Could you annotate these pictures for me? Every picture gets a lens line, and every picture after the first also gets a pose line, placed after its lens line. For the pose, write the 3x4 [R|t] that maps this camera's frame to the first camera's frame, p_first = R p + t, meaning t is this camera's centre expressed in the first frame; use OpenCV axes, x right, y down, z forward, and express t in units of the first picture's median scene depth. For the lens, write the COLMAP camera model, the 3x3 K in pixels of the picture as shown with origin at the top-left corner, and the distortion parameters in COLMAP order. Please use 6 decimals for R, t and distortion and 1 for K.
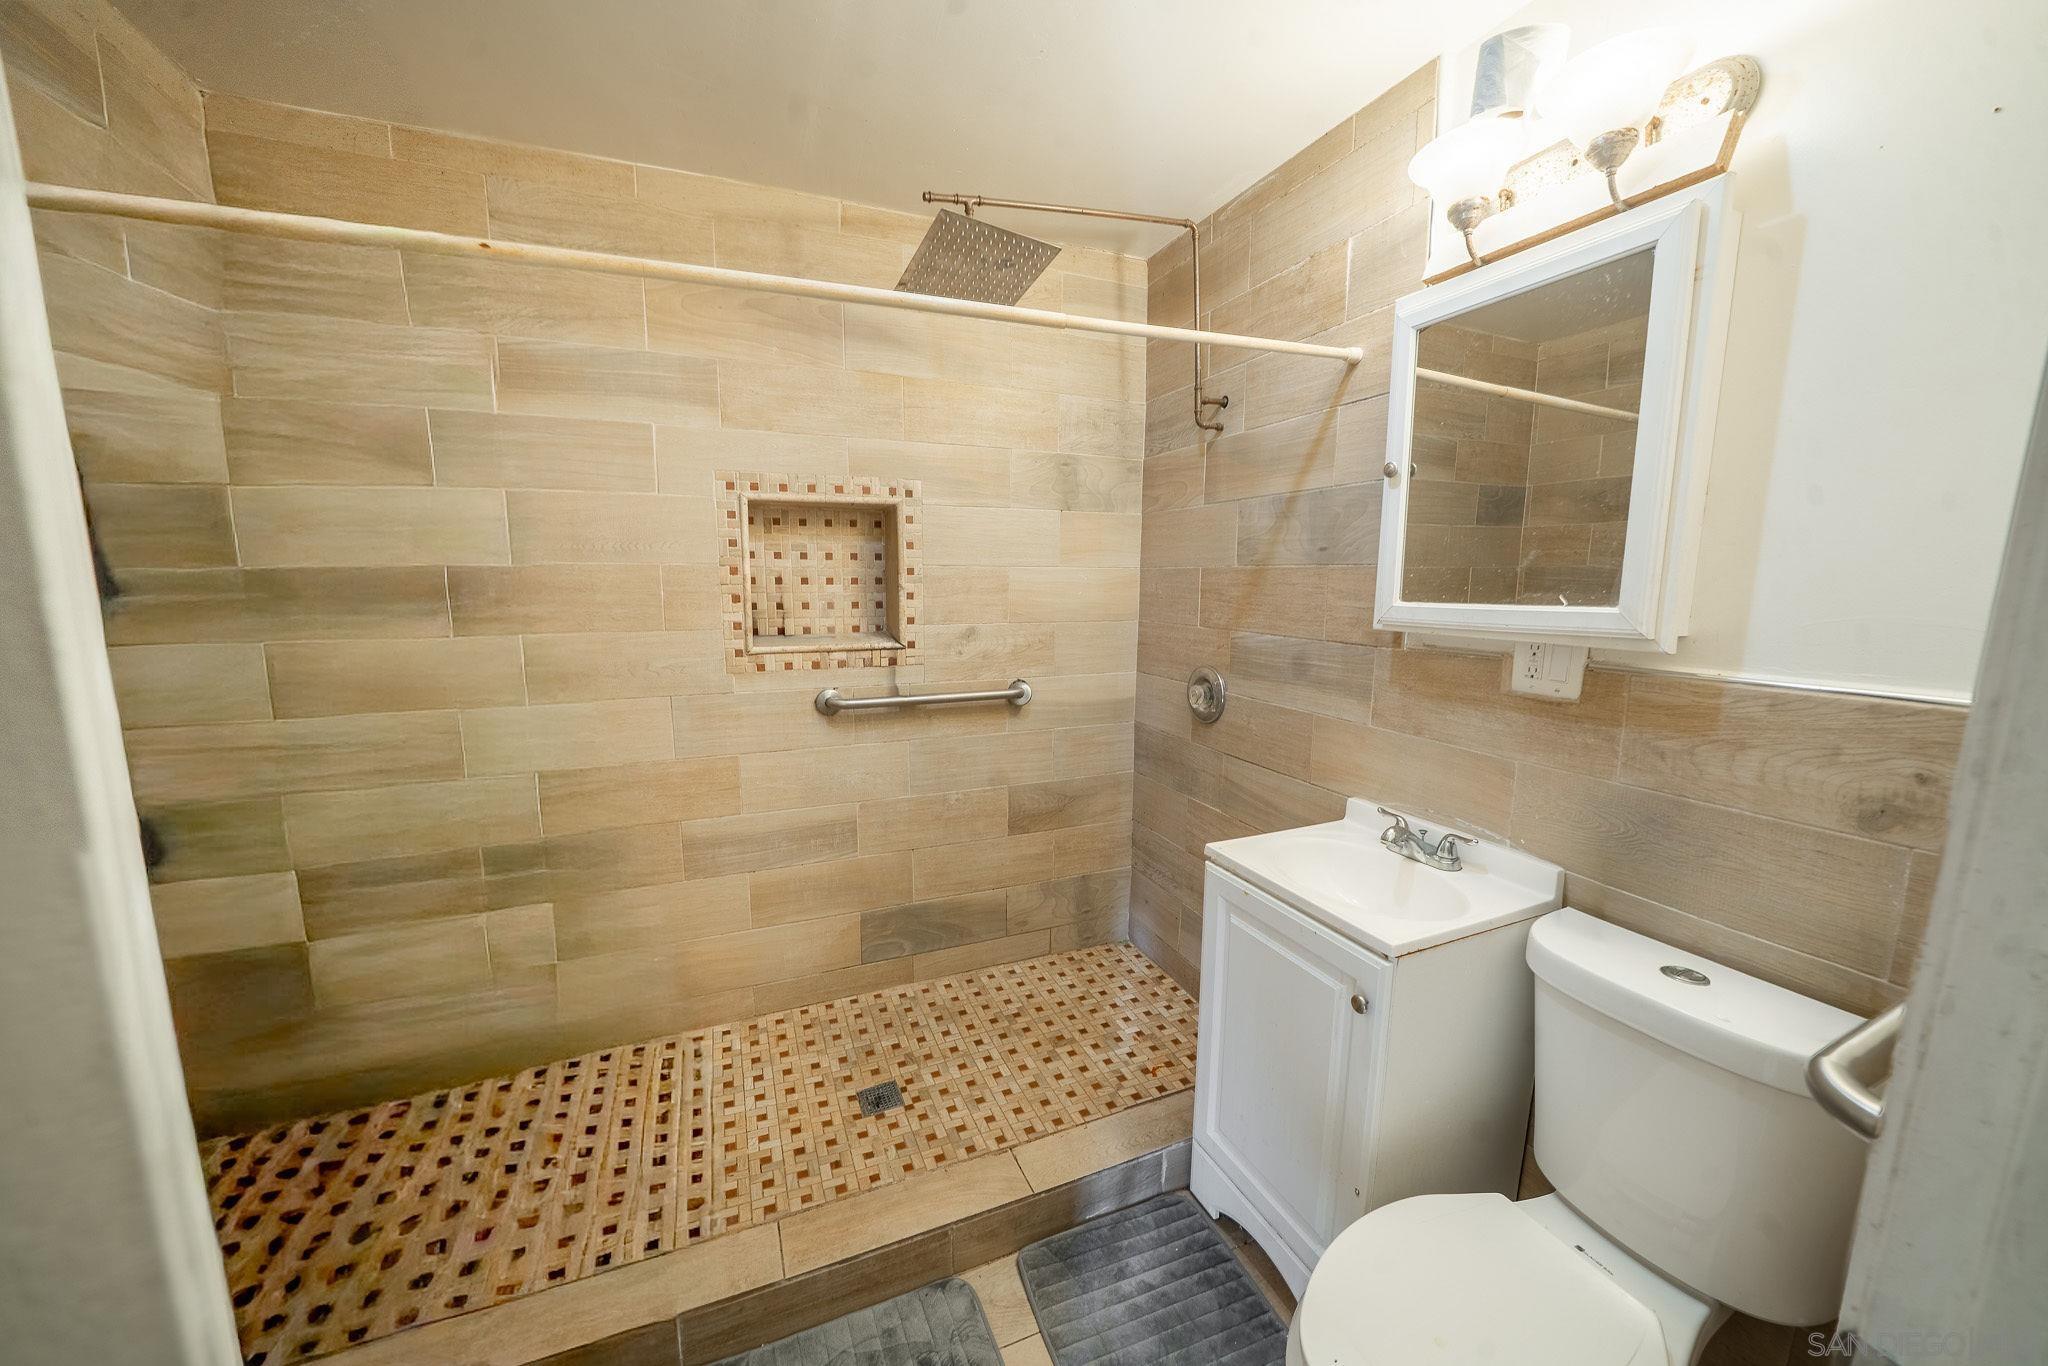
lens RADIAL K [[736.0, 0, 1020.2], [0, 736.0, 688.8], [0, 0, 1]] dist [-0.026880, 0.002936]
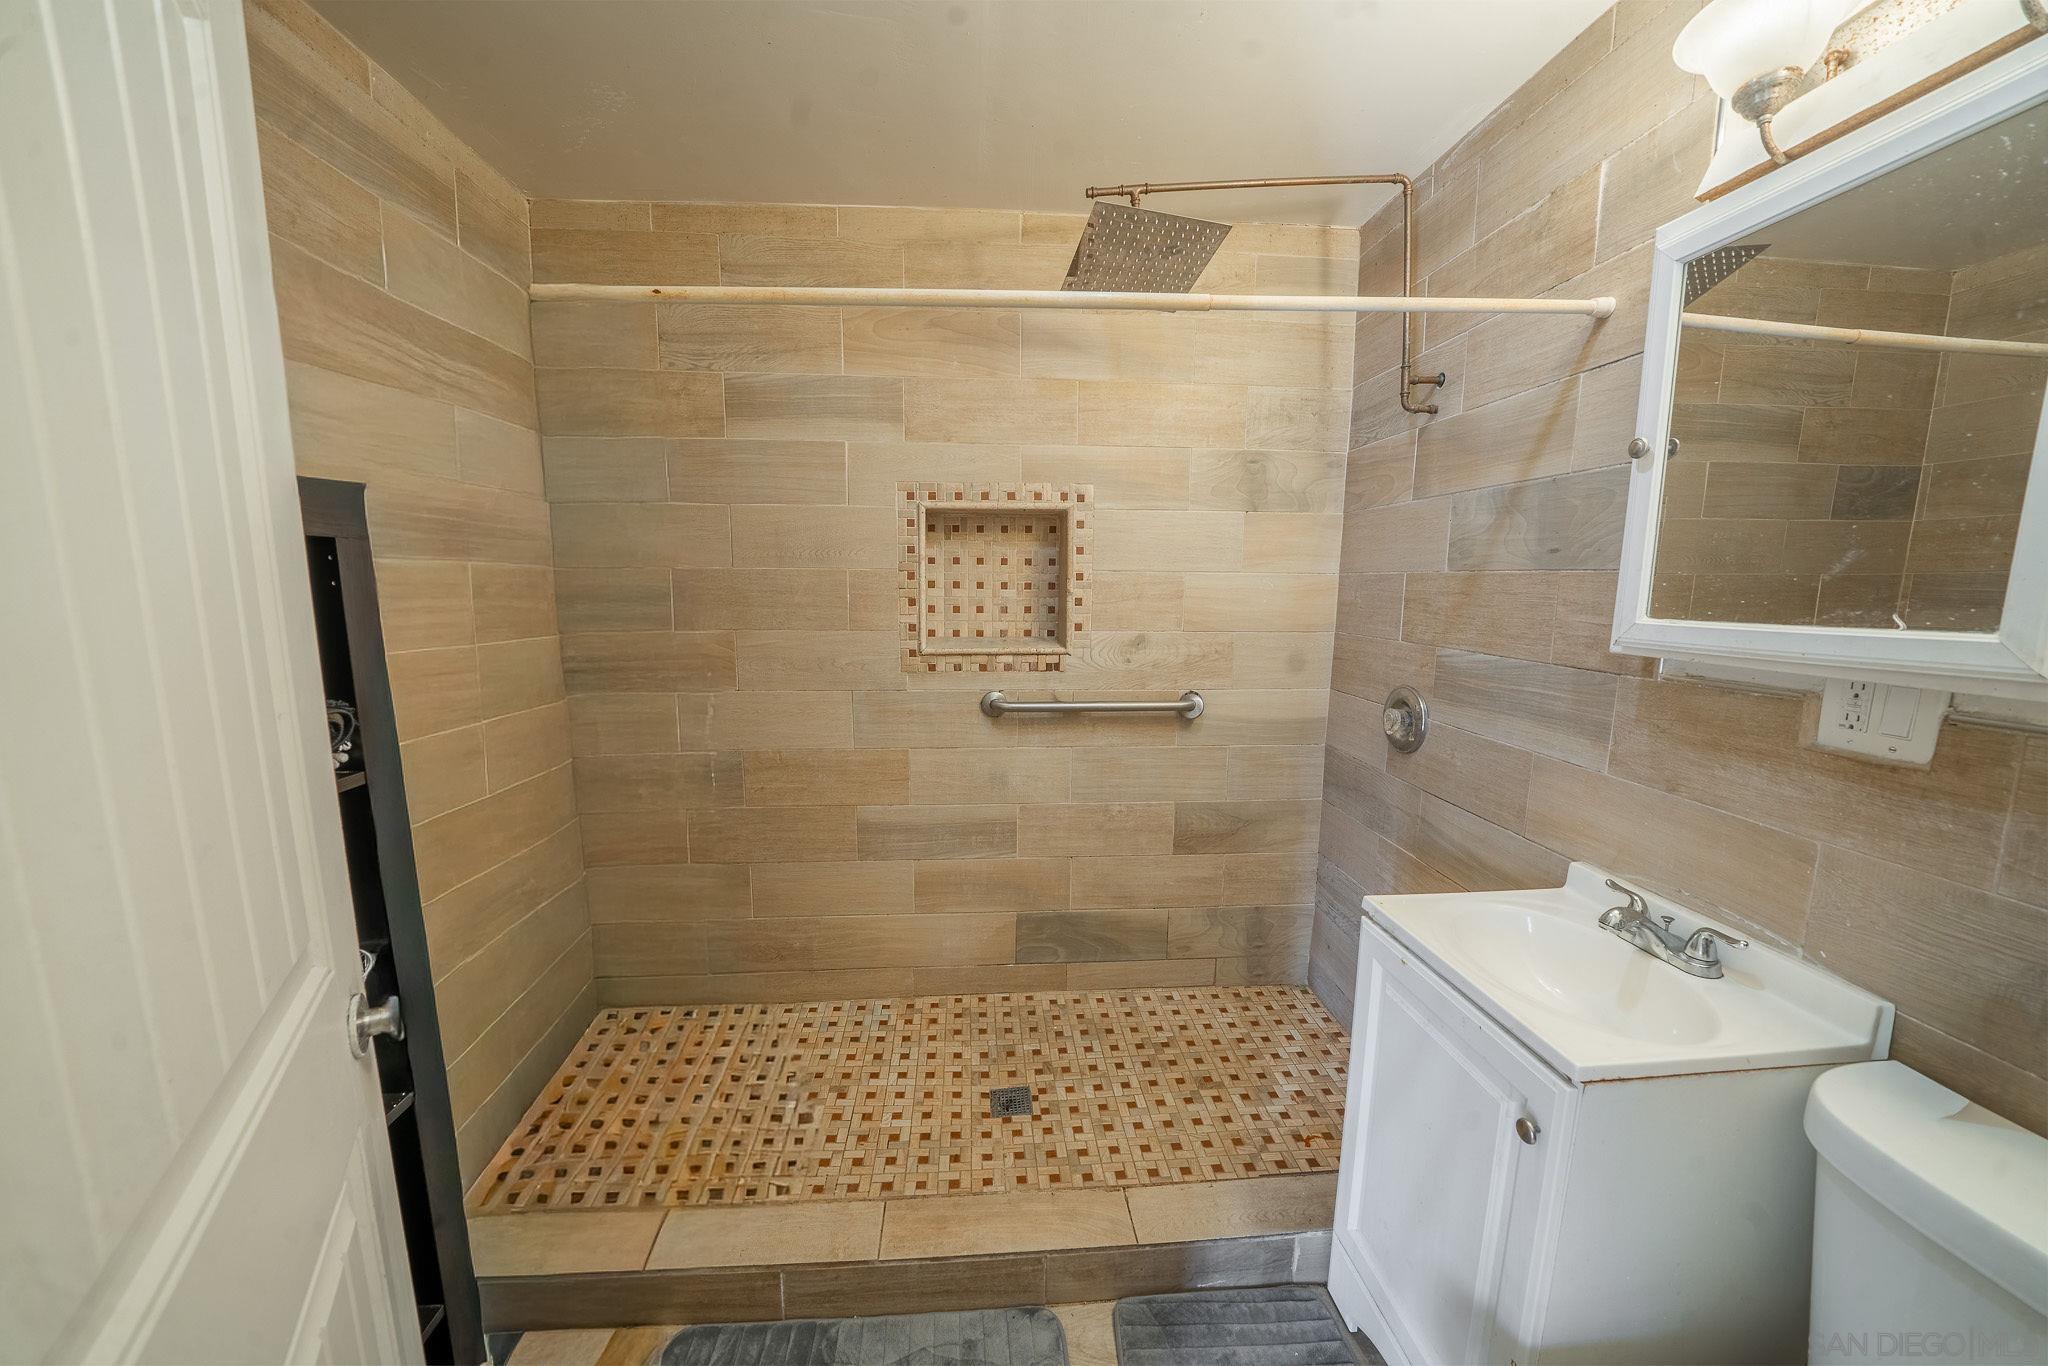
lens RADIAL K [[721.7, 0, 1027.1], [0, 721.7, 687.4], [0, 0, 1]] dist [-0.026931, 0.002912]
pose [[0.946680, 0.050305, -0.318223, 0.112517], [-0.052057, 0.998640, 0.003003, -0.011393], [0.317942, 0.013723, 0.948011, 0.066410]]
